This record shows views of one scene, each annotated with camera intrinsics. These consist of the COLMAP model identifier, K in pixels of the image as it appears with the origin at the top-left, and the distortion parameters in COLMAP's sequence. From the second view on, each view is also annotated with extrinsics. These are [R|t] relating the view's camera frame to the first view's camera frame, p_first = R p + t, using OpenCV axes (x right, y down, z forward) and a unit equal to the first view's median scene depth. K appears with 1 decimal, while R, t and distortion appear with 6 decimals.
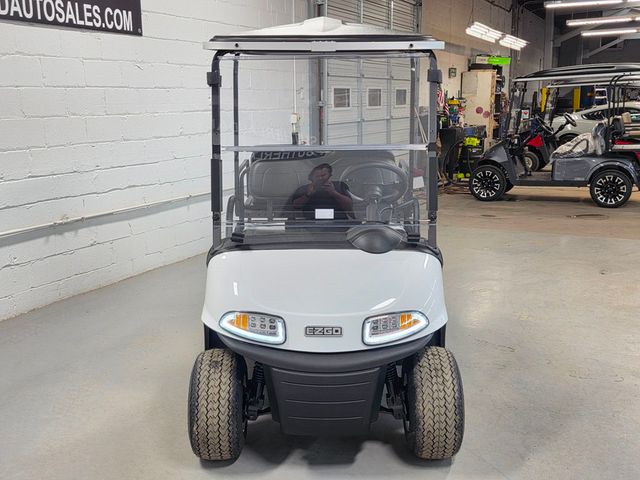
lens RADIAL K [[721.0, 0, 314.3], [0, 721.0, 224.8], [0, 0, 1]] dist [0.068129, 0.000000]
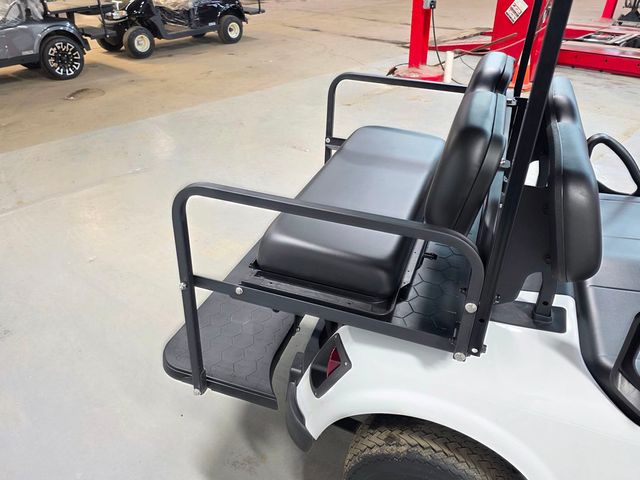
lens RADIAL K [[515.0, 0, 320.3], [0, 515.0, 242.6], [0, 0, 1]] dist [0.057613, -0.065370]
pose [[0.317420, -0.480958, 0.817266, -0.432479], [0.176542, 0.876741, 0.447391, -0.251571], [-0.931707, 0.002271, 0.363205, 1.410530]]
